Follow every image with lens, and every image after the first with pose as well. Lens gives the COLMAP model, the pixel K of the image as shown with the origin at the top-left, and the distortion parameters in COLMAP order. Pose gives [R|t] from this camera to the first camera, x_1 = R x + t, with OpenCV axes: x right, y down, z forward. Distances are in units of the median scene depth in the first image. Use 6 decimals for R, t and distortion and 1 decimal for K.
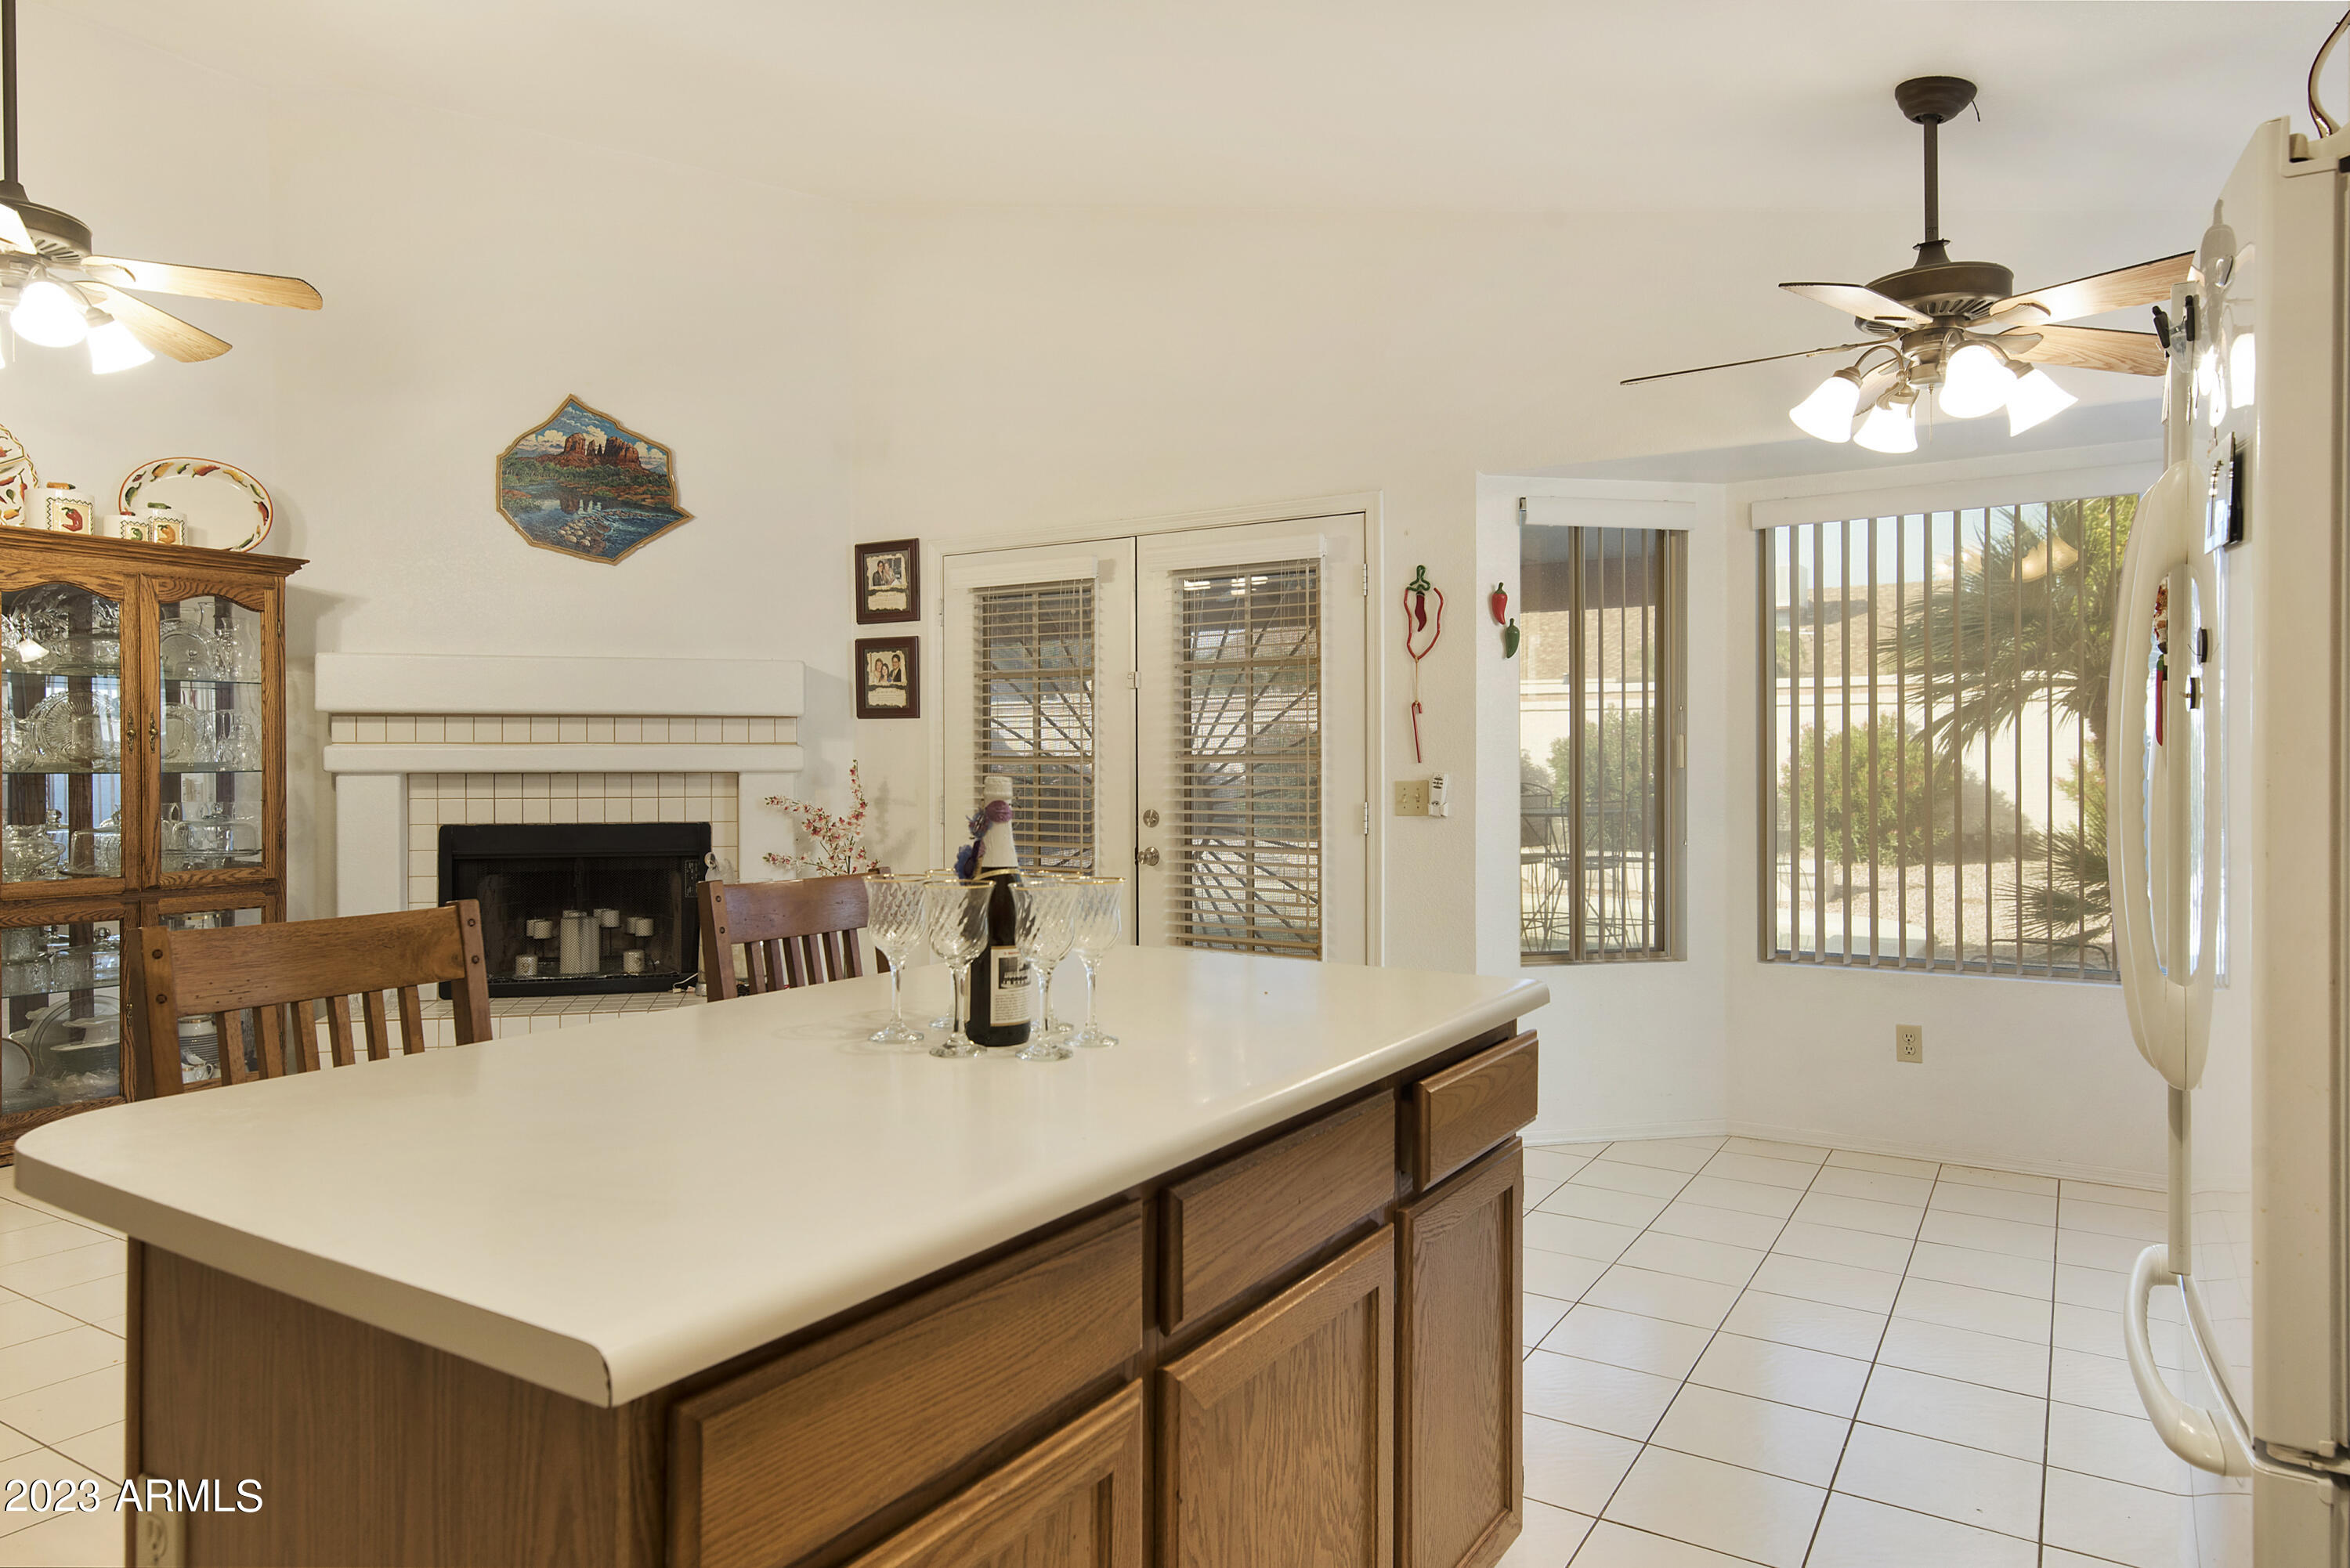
lens RADIAL K [[1450.1, 0, 1172.6], [0, 1450.1, 771.3], [0, 0, 1]] dist [0.004639, 0.001020]
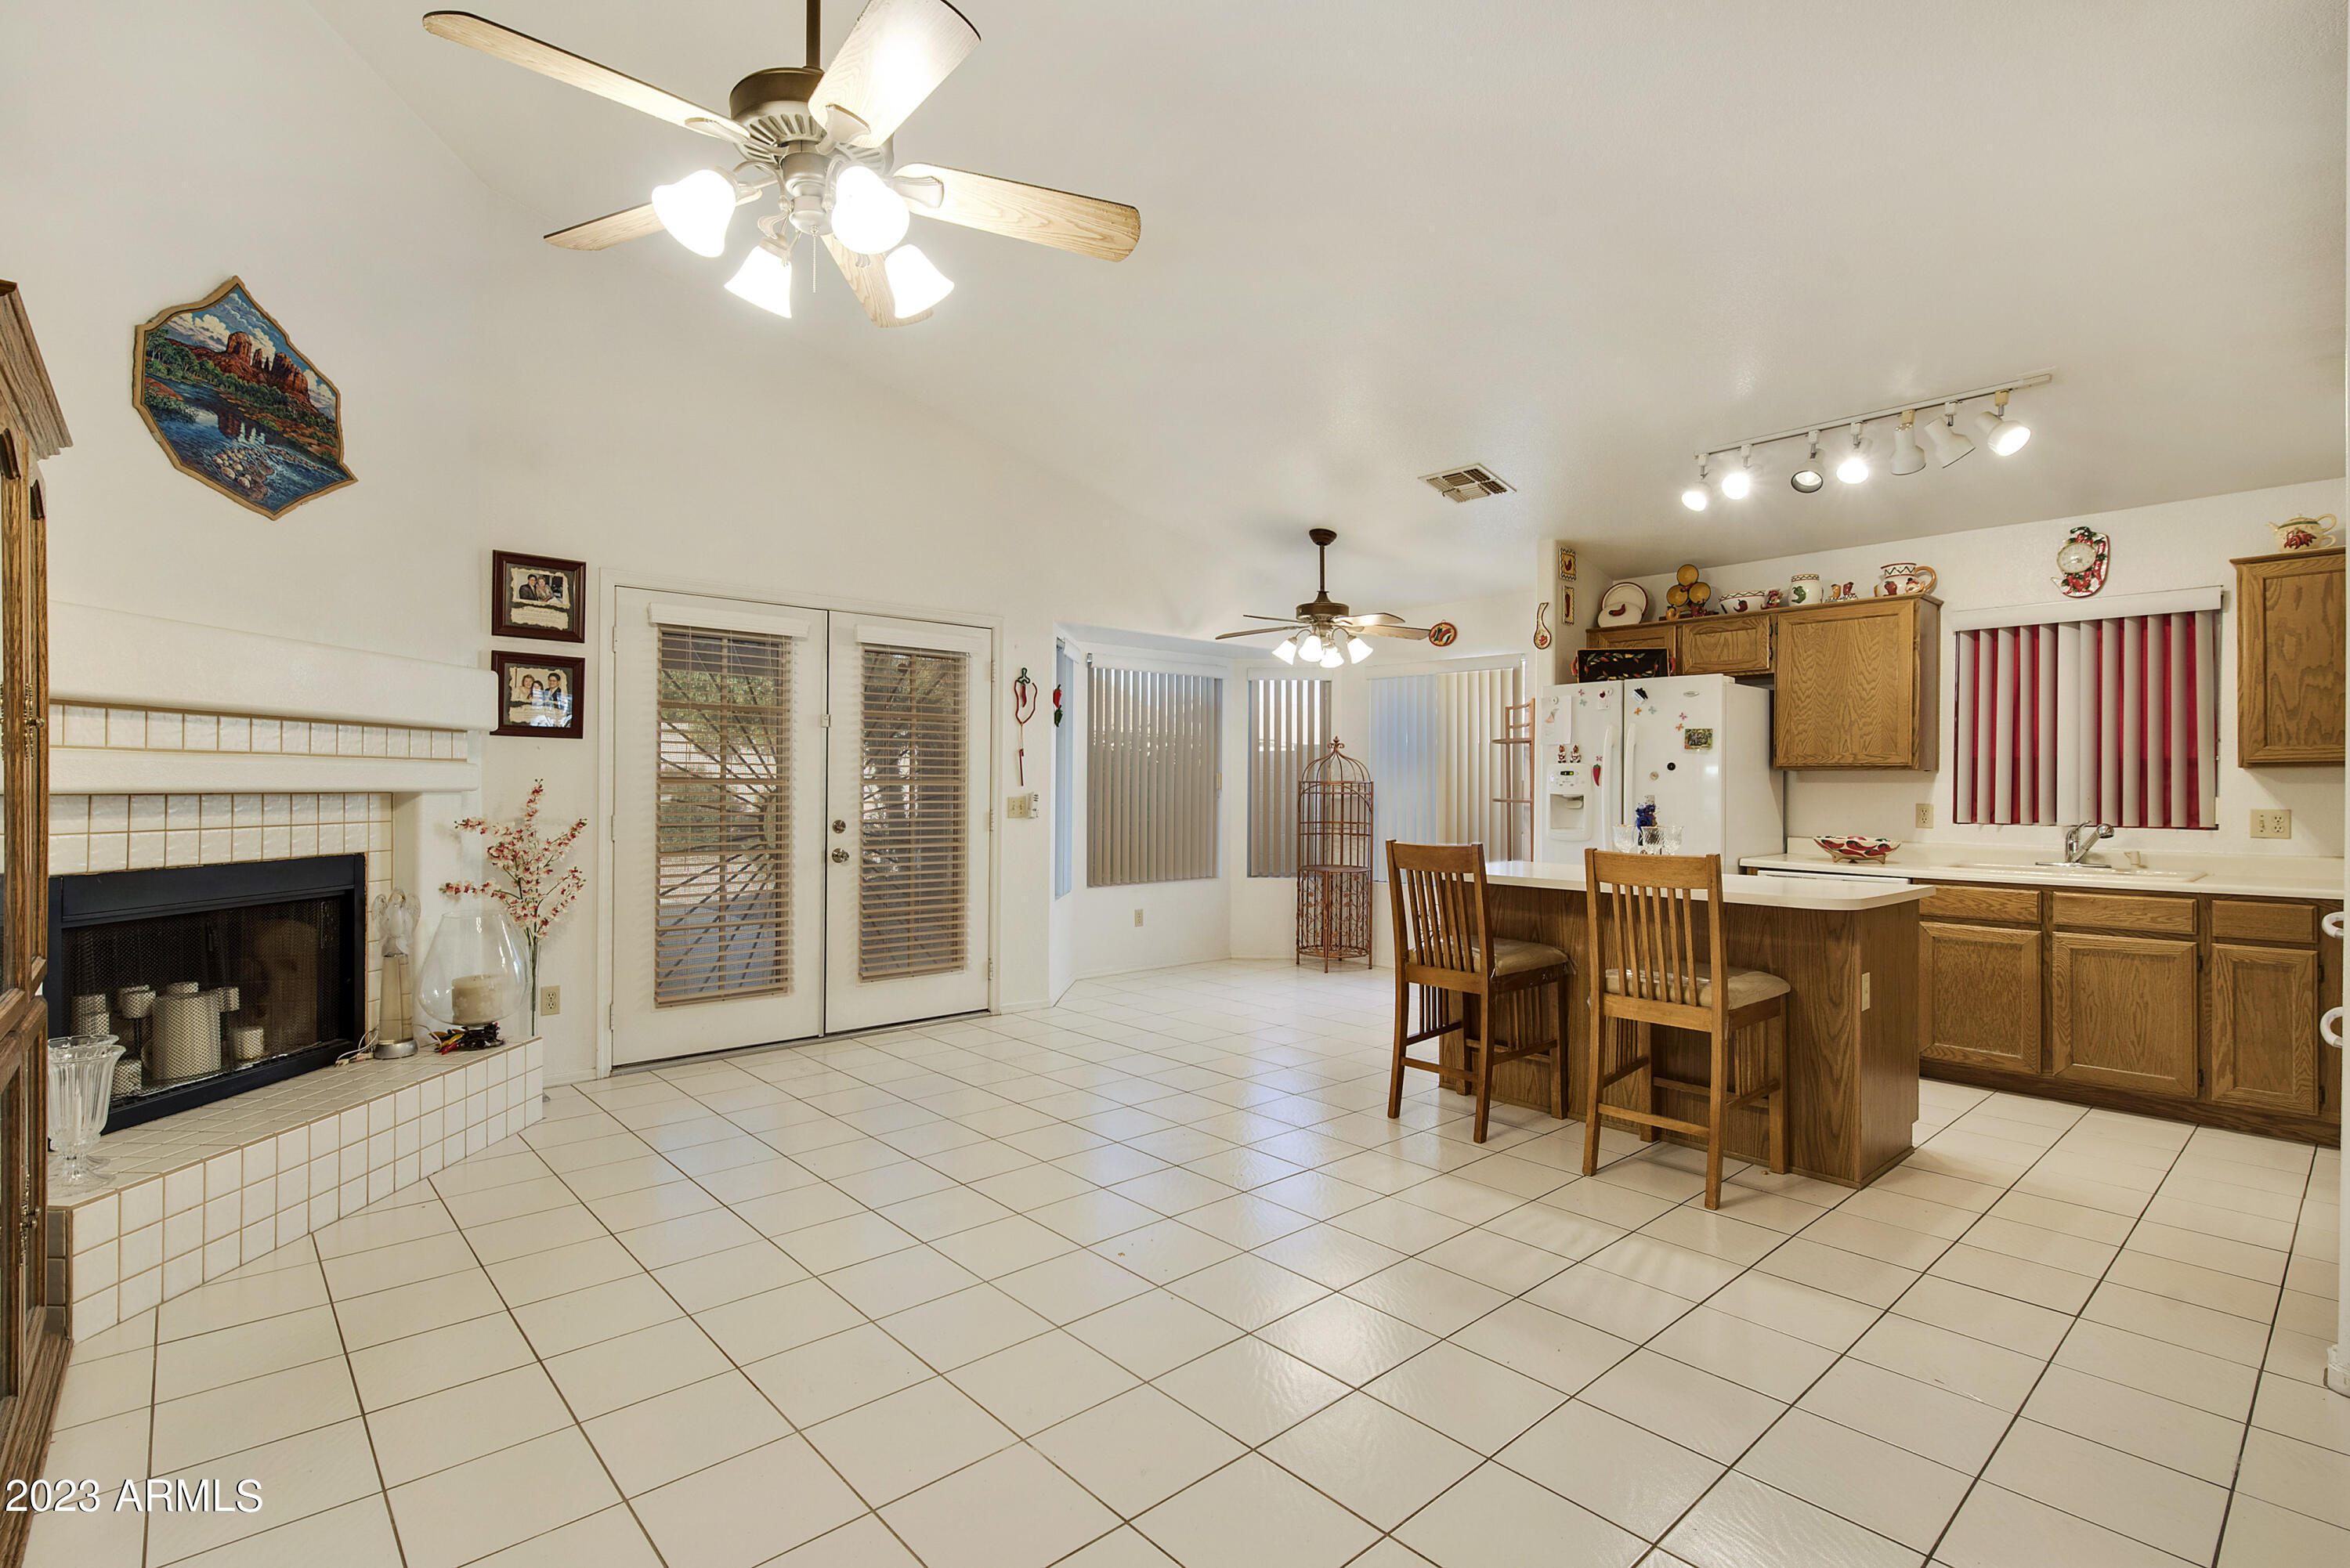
lens RADIAL K [[1103.3, 0, 1175.0], [0, 1103.3, 784.0], [0, 0, 1]] dist [-0.000700, -0.007085]
pose [[0.274251, 0.005019, 0.961645, -0.811809], [-0.001764, 0.999987, -0.004716, -0.001941], [-0.961657, -0.000403, 0.274256, 0.390759]]
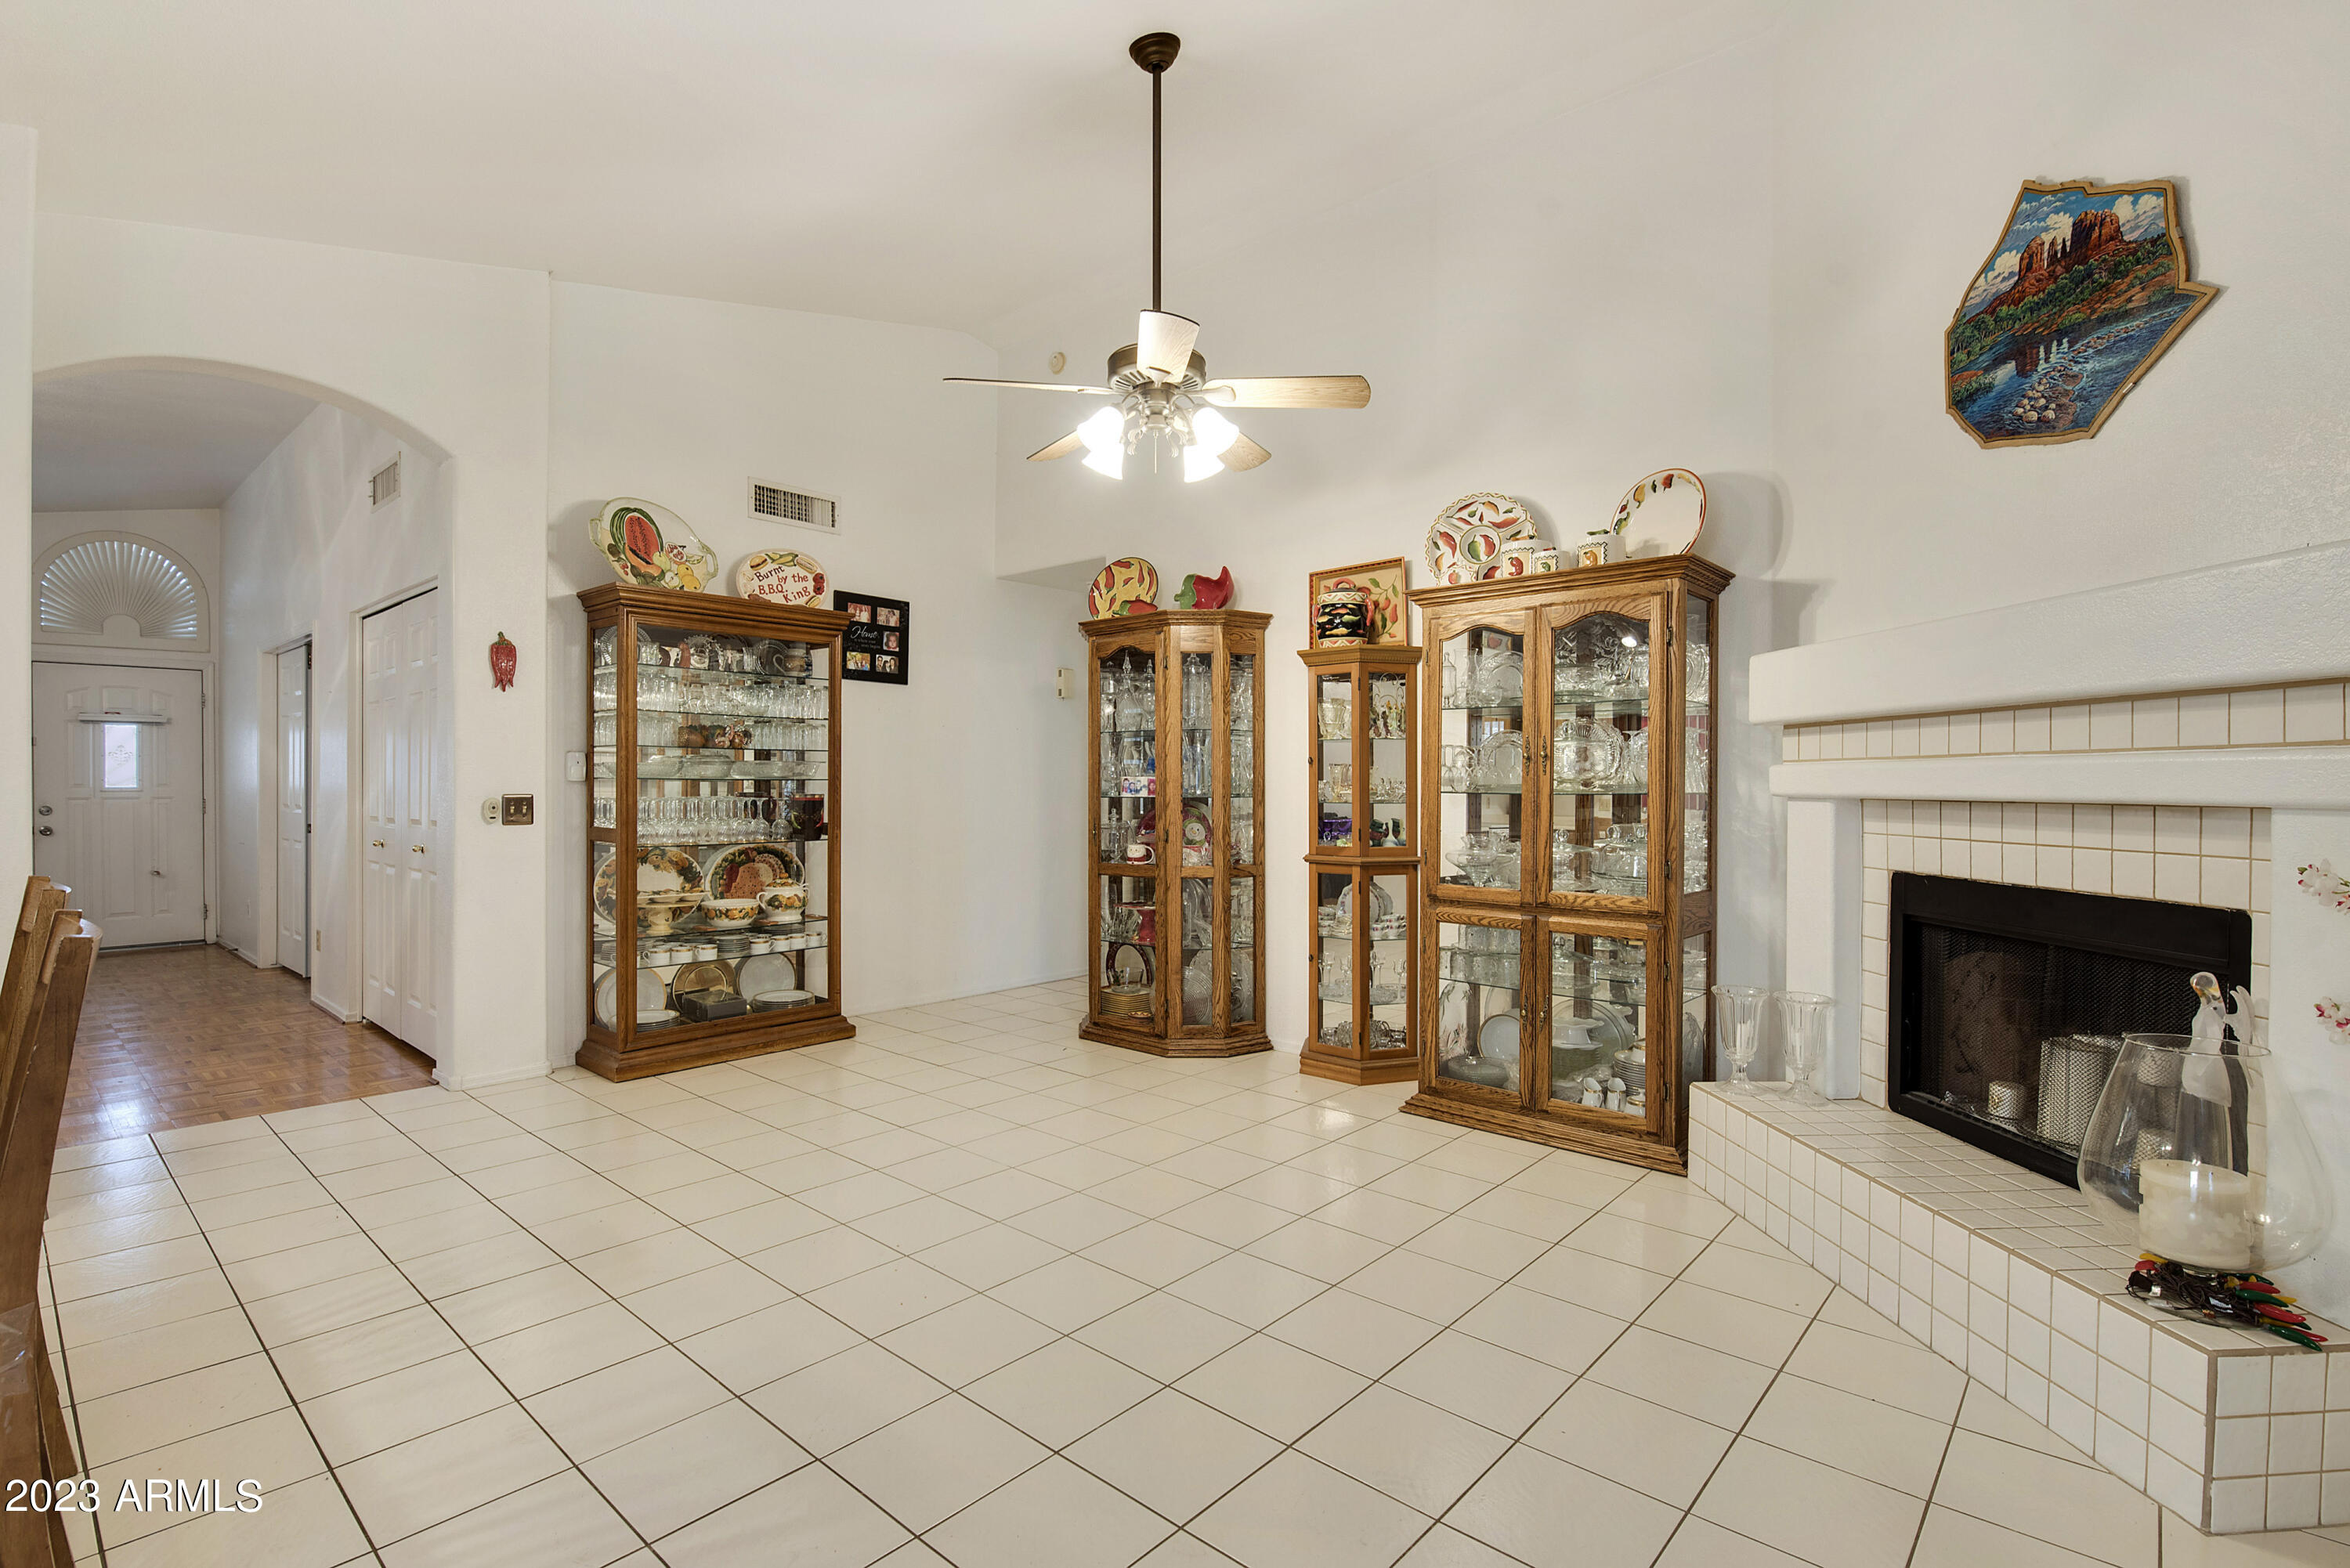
lens RADIAL K [[1103.3, 0, 1175.0], [0, 1103.3, 784.0], [0, 0, 1]] dist [-0.000700, -0.007085]
pose [[-0.170260, 0.000657, -0.985399, 0.098645], [-0.009049, 0.999957, 0.002230, -0.004630], [0.985358, 0.009297, -0.170247, 0.726167]]
